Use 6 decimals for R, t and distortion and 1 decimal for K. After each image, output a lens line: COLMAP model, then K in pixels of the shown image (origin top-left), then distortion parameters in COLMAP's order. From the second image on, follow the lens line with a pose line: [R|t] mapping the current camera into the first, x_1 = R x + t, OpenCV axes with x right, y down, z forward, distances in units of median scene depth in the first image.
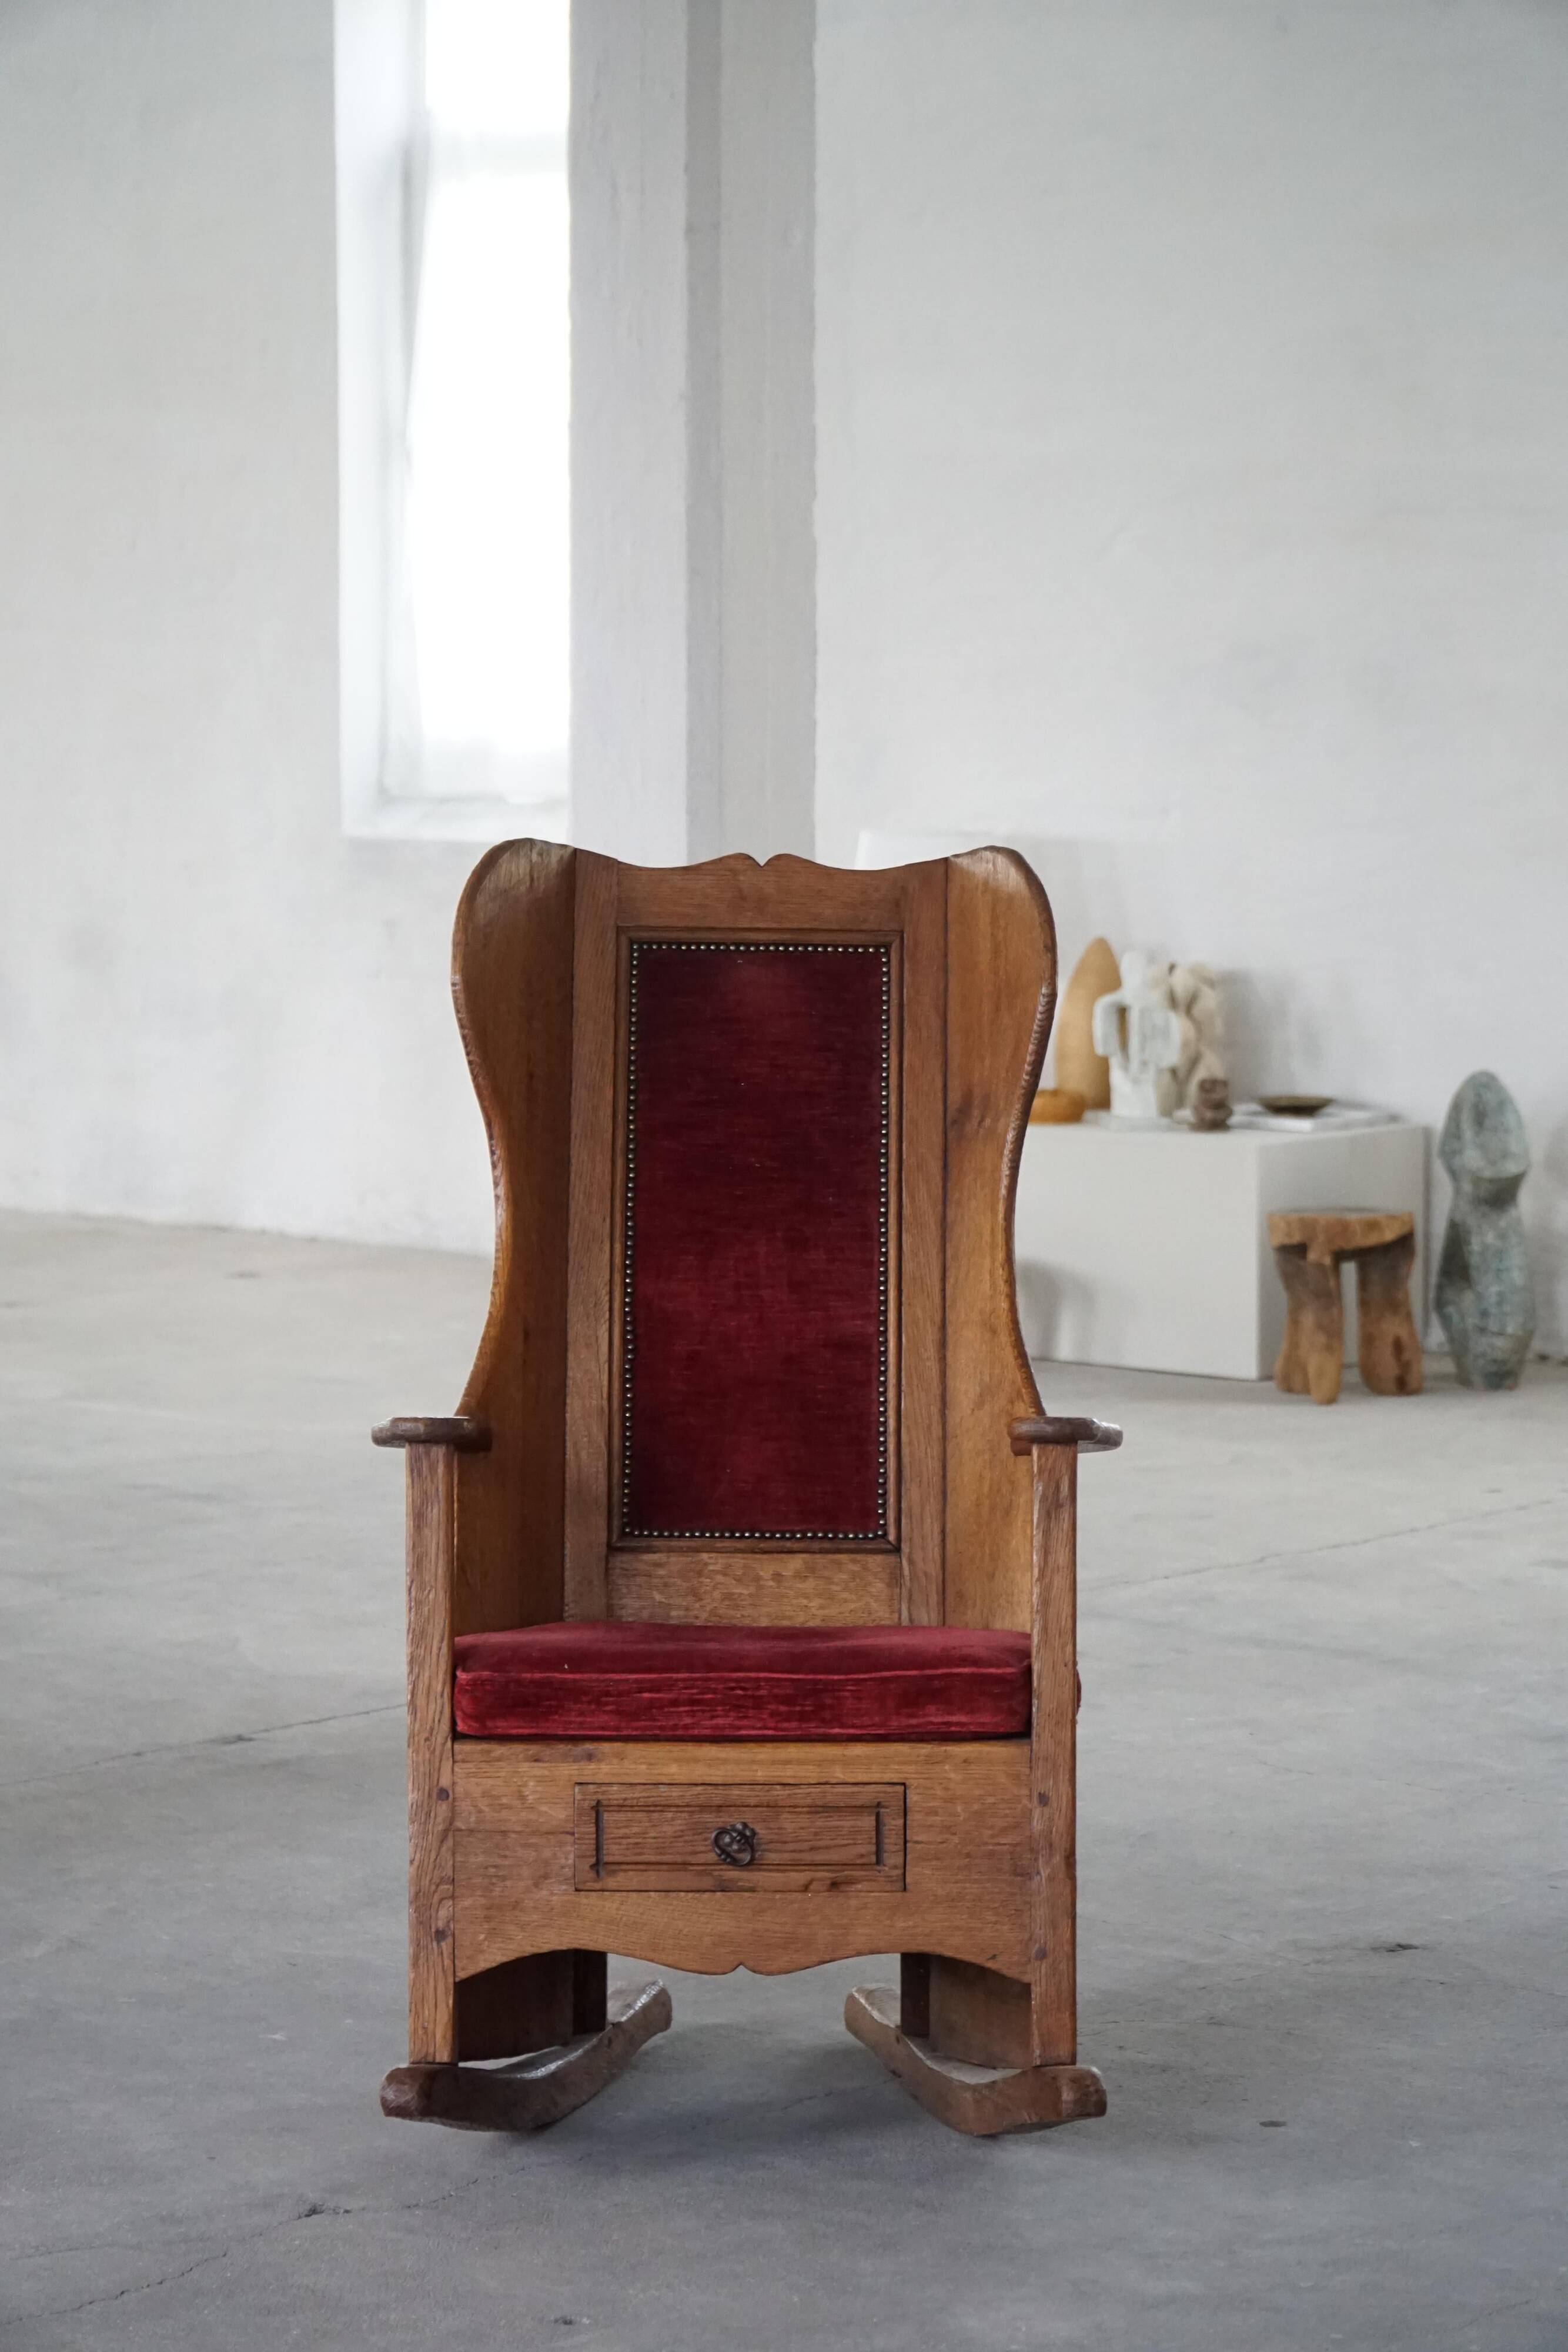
lens RADIAL K [[7091.4, 0, 779.4], [0, 7091.4, 1172.2], [0, 0, 1]] dist [-0.229611, 0.000000]
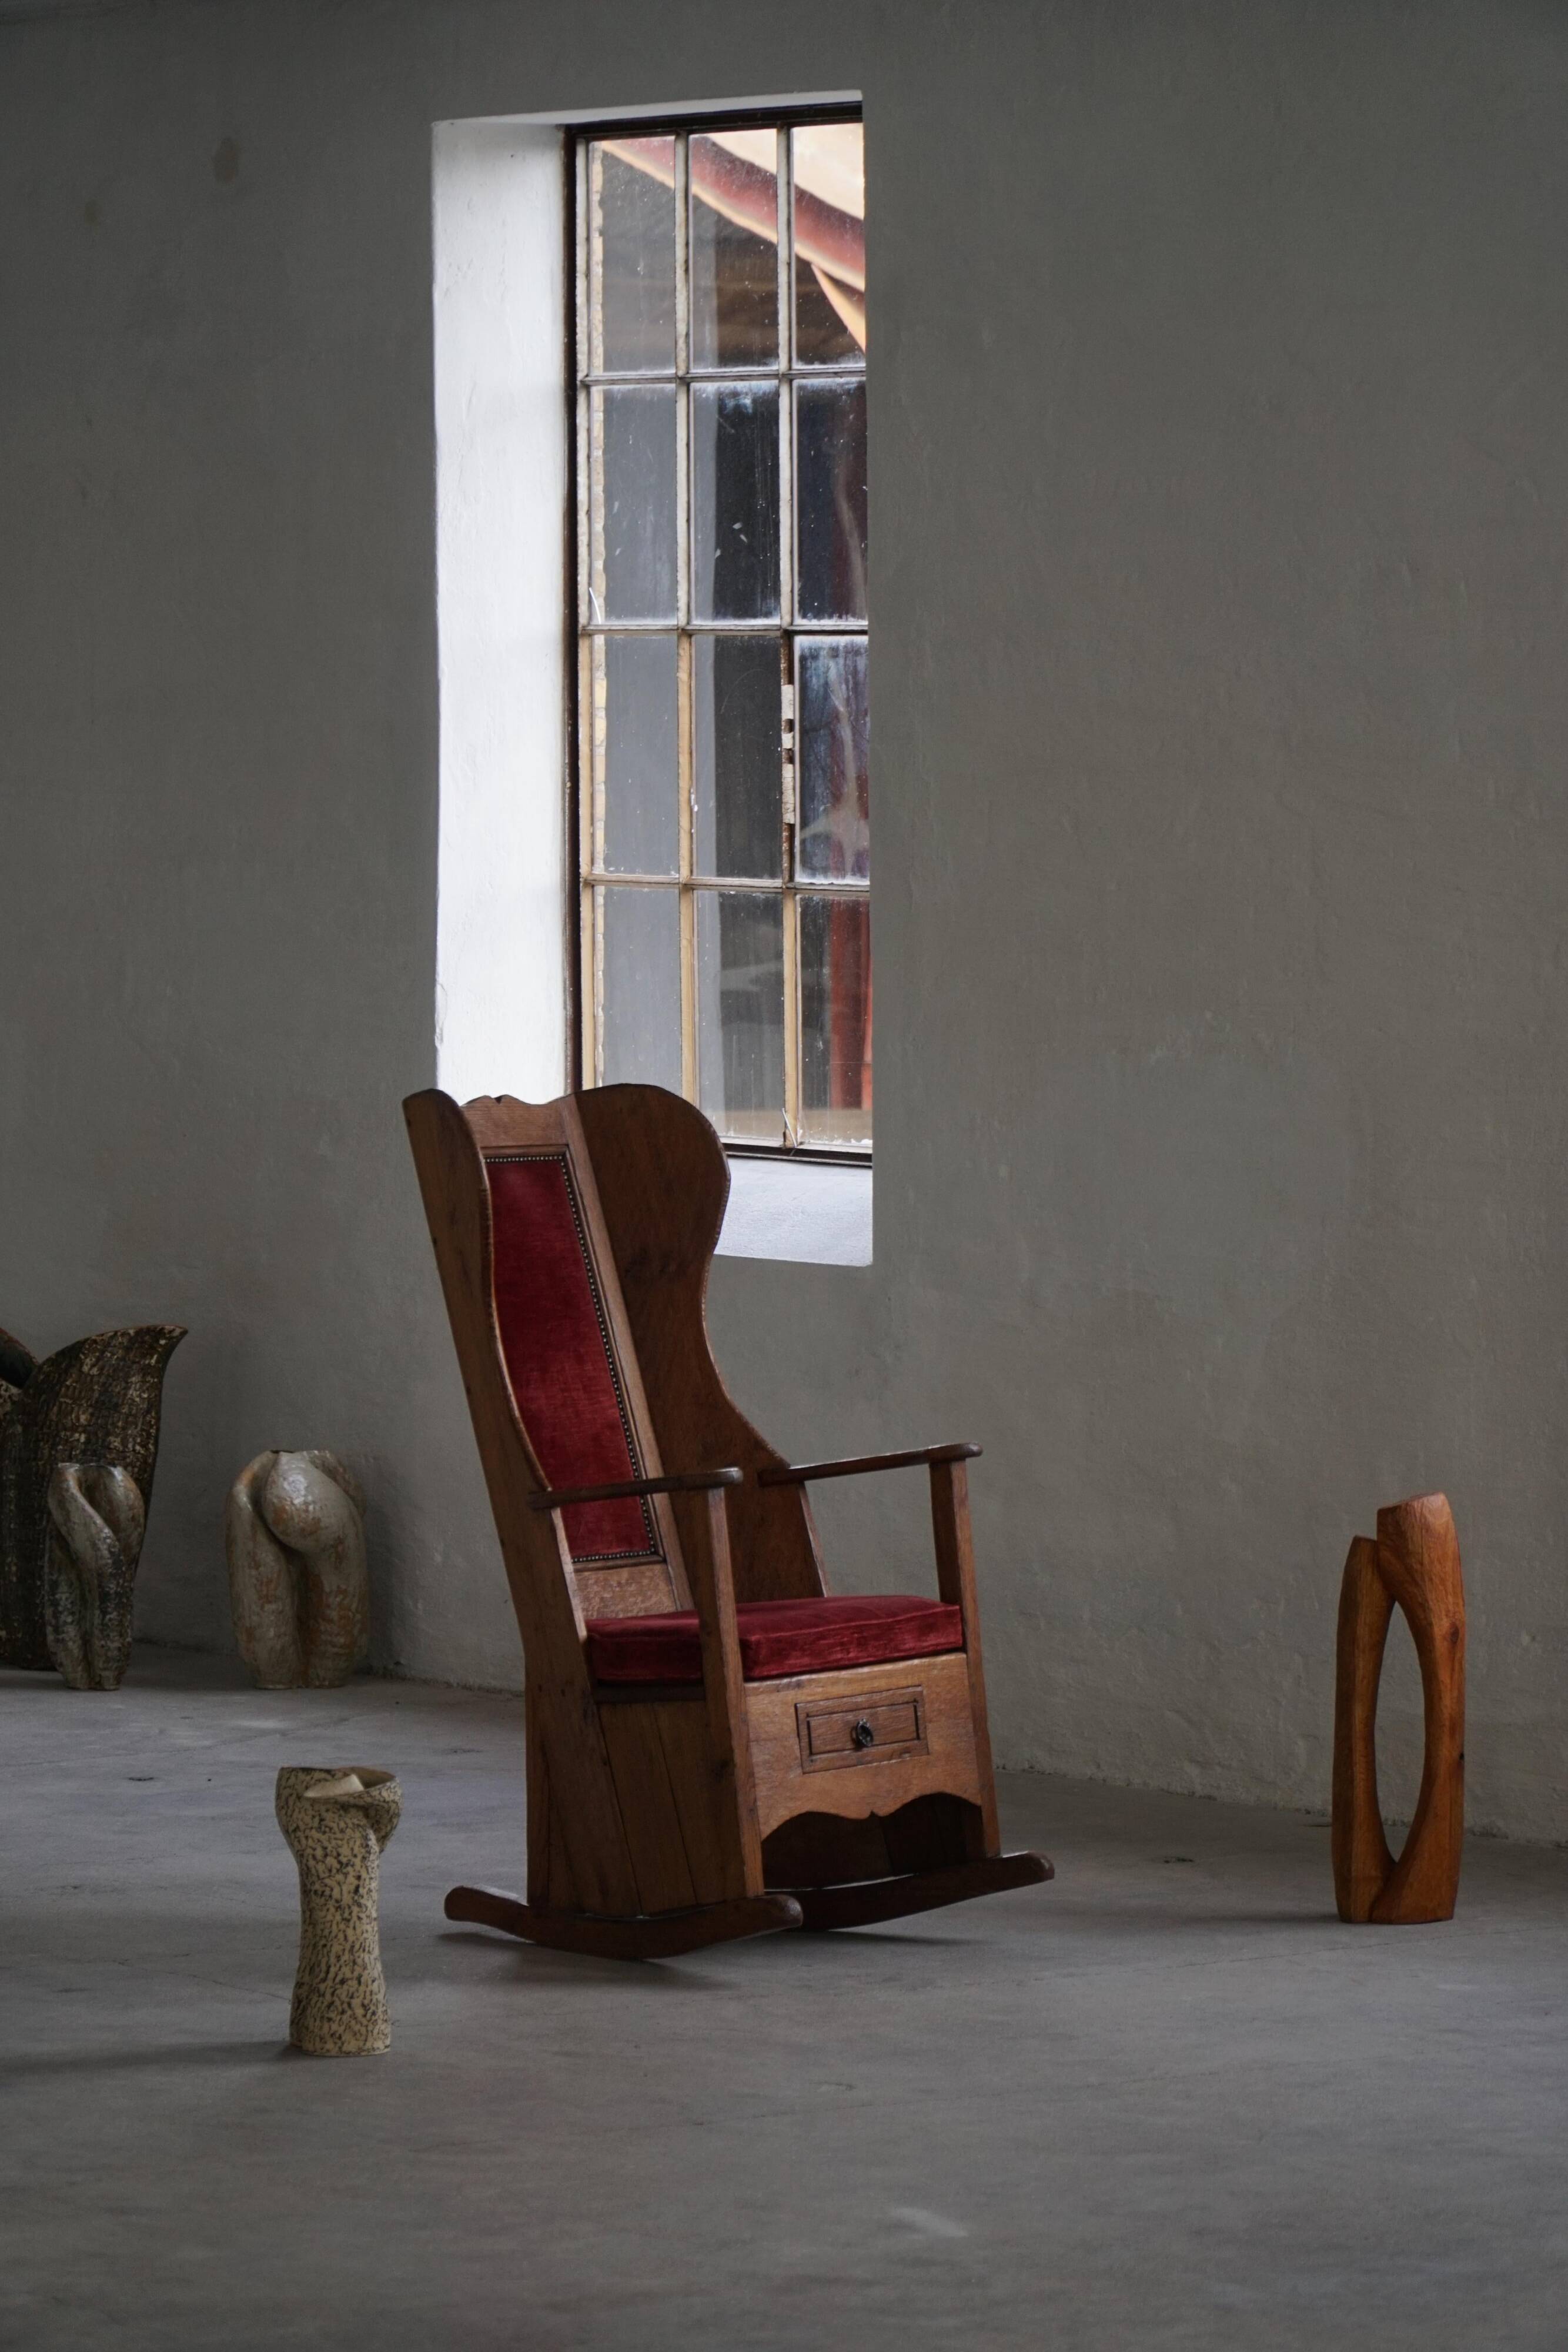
lens RADIAL K [[10474.8, 0, 796.5], [0, 10474.8, 1188.4], [0, 0, 1]] dist [-1.032650, 0.000000]
pose [[0.581874, -0.044983, 0.812034, -1.731352], [0.067674, 0.997685, 0.006775, -0.036864], [-0.810459, 0.051011, 0.583570, -0.297409]]
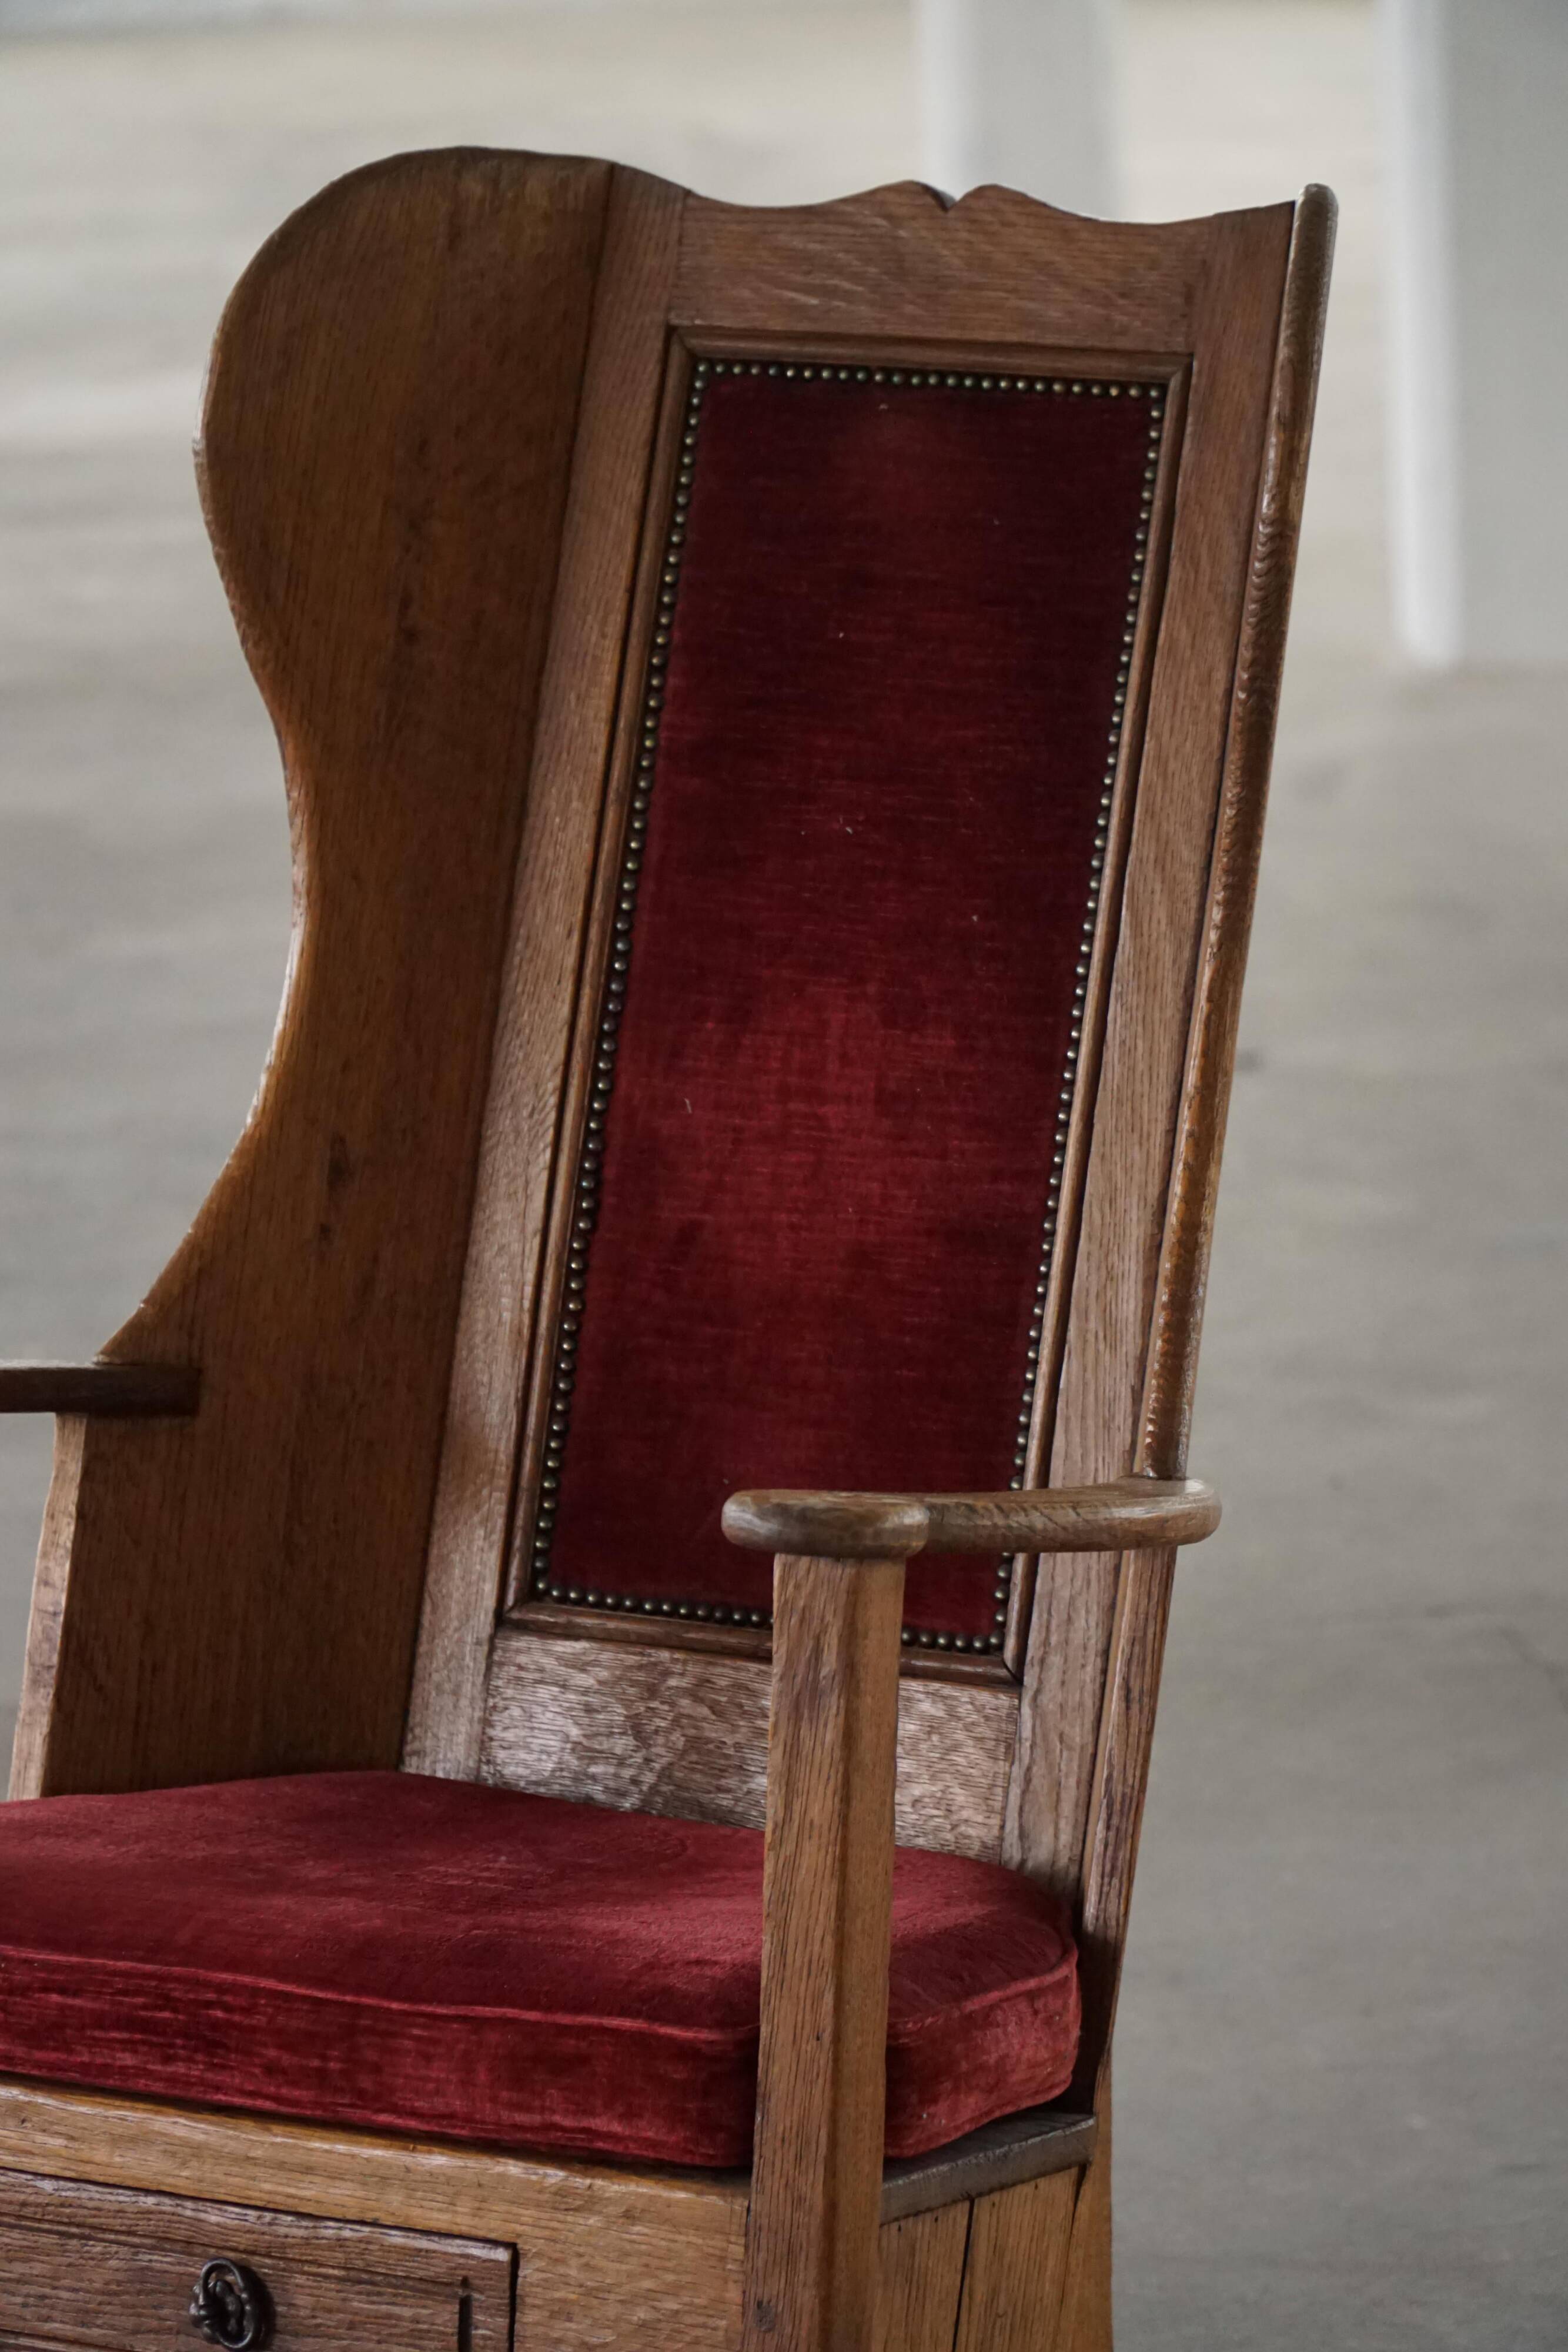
lens RADIAL K [[10474.8, 0, 788.3], [0, 10474.8, 1336.3], [0, 0, 1]] dist [-1.032650, 0.000000]
pose [[0.866773, 0.078600, -0.492470, 0.342883], [-0.021320, 0.992439, 0.120872, -0.052837], [0.498247, -0.094269, 0.861895, 0.396481]]
